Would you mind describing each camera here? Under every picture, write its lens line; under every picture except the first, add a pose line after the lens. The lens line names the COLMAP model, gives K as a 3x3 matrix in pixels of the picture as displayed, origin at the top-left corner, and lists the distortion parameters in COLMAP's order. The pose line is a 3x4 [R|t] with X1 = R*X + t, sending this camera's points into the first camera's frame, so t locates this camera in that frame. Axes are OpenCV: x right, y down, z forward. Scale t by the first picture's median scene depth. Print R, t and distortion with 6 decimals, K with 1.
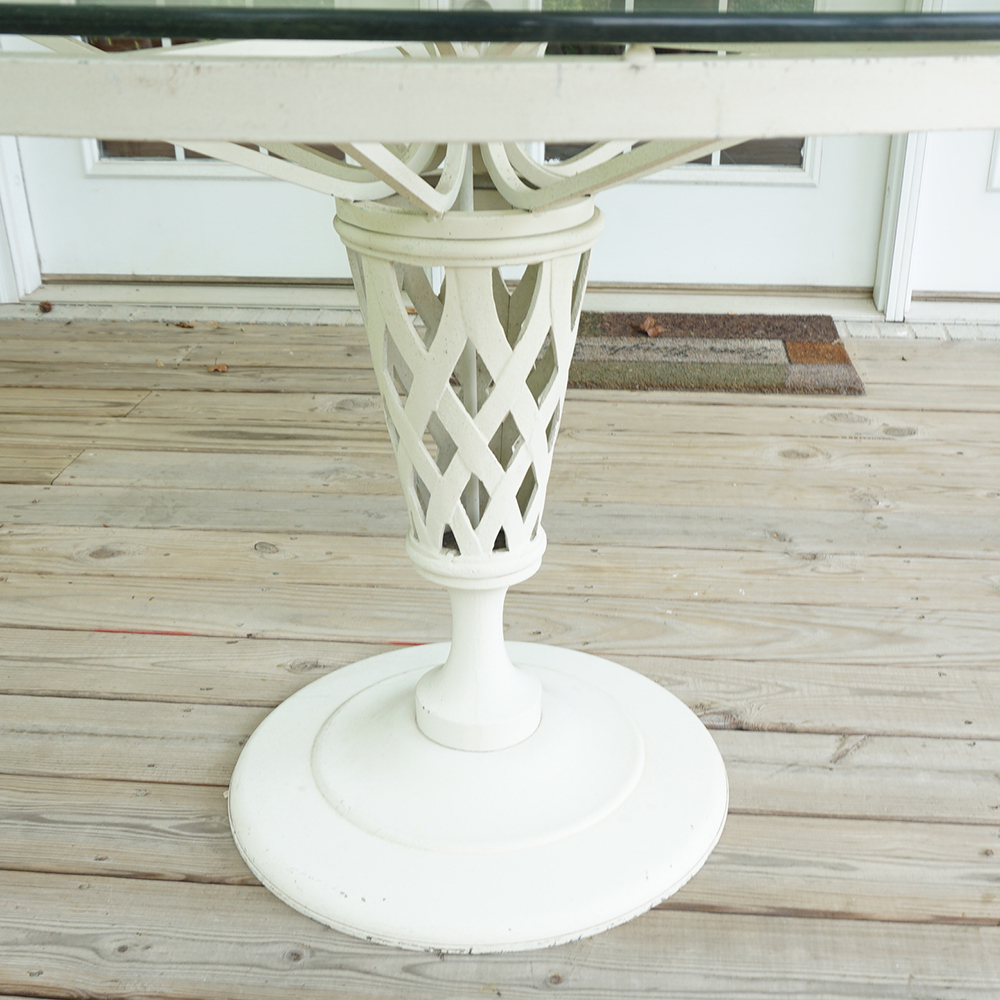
lens RADIAL K [[1286.6, 0, 553.5], [0, 1286.6, 593.1], [0, 0, 1]] dist [-0.033906, 0.000000]
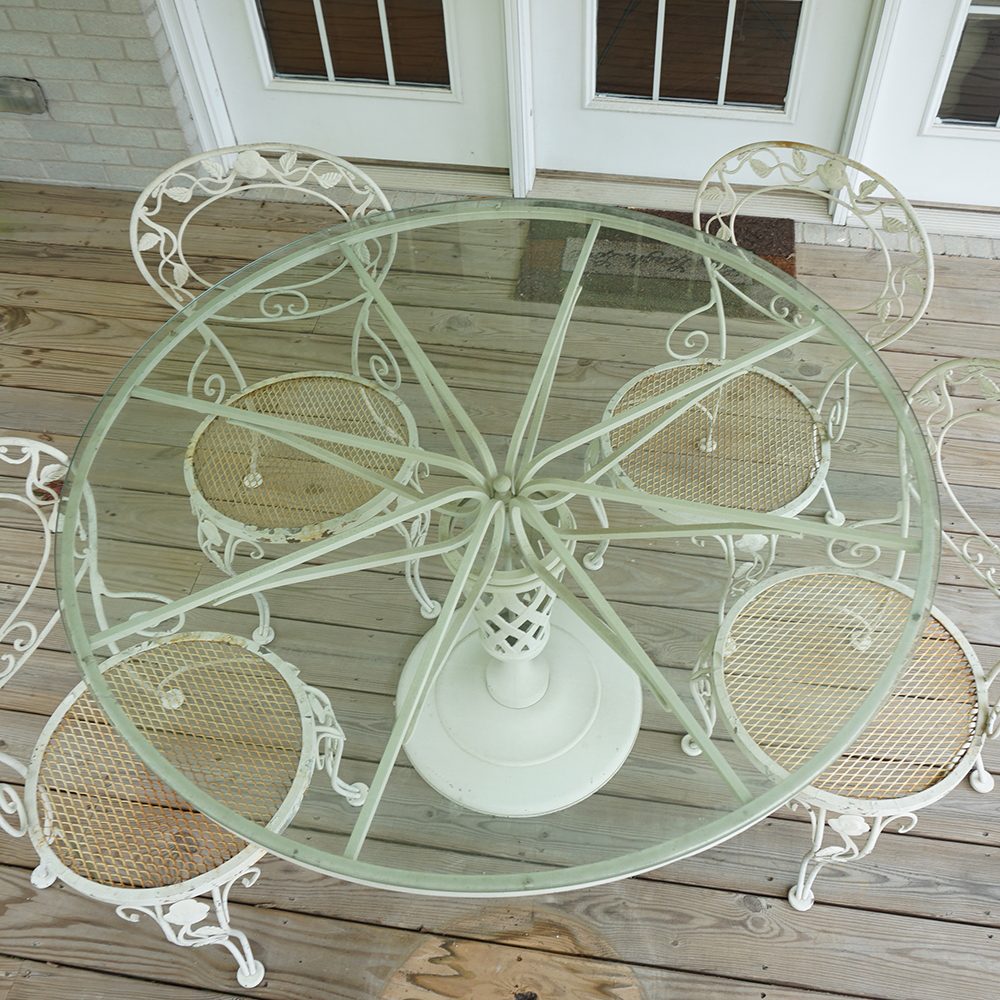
lens RADIAL K [[1000.5, 0, 566.5], [0, 1000.5, 500.6], [0, 0, 1]] dist [-0.031434, 0.000000]
pose [[0.997403, 0.051199, -0.050647, 0.071688], [-0.026728, 0.916203, 0.399821, -0.685861], [0.066874, -0.397429, 0.915193, -0.268288]]
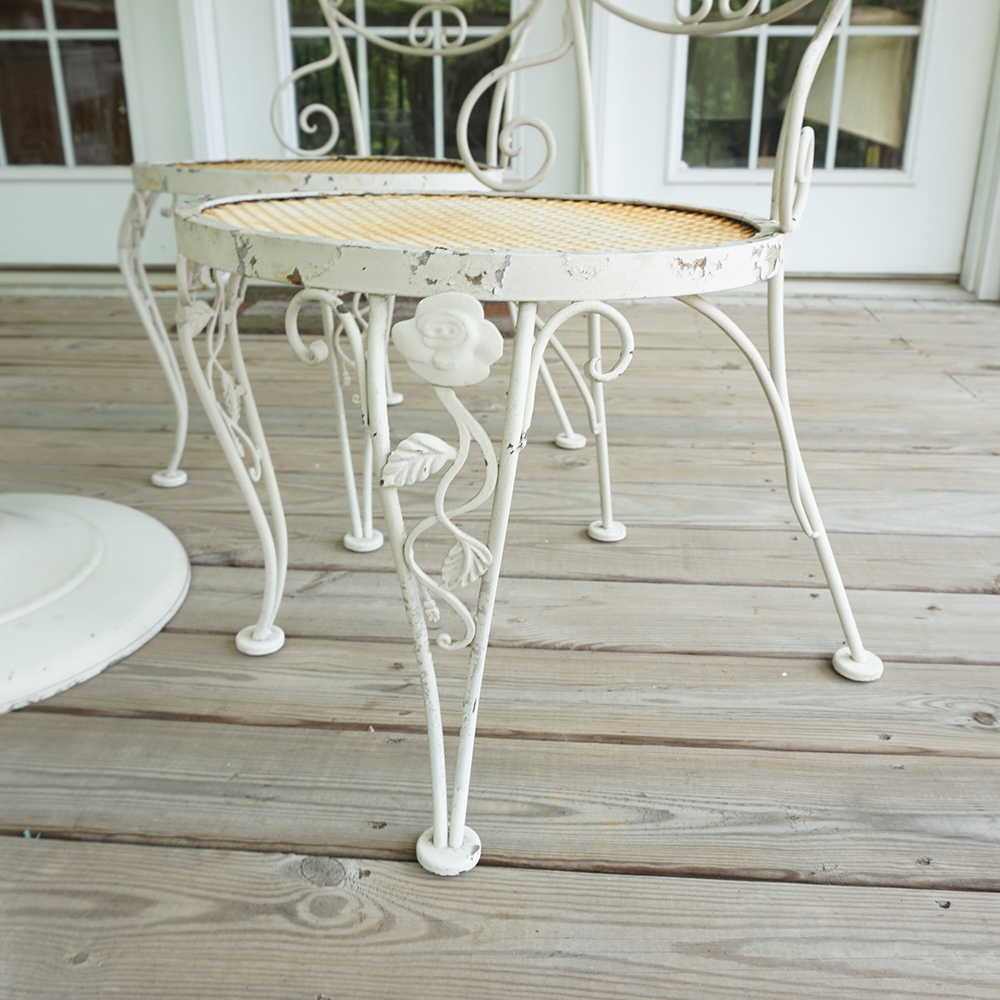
lens RADIAL K [[1000.5, 0, 502.0], [0, 1000.5, 510.3], [0, 0, 1]] dist [-0.031434, 0.000000]
pose [[0.999999, -0.001006, -0.000815, 0.349529], [0.000933, 0.996395, -0.084829, 0.124283], [0.000898, 0.084828, 0.996395, 0.189216]]
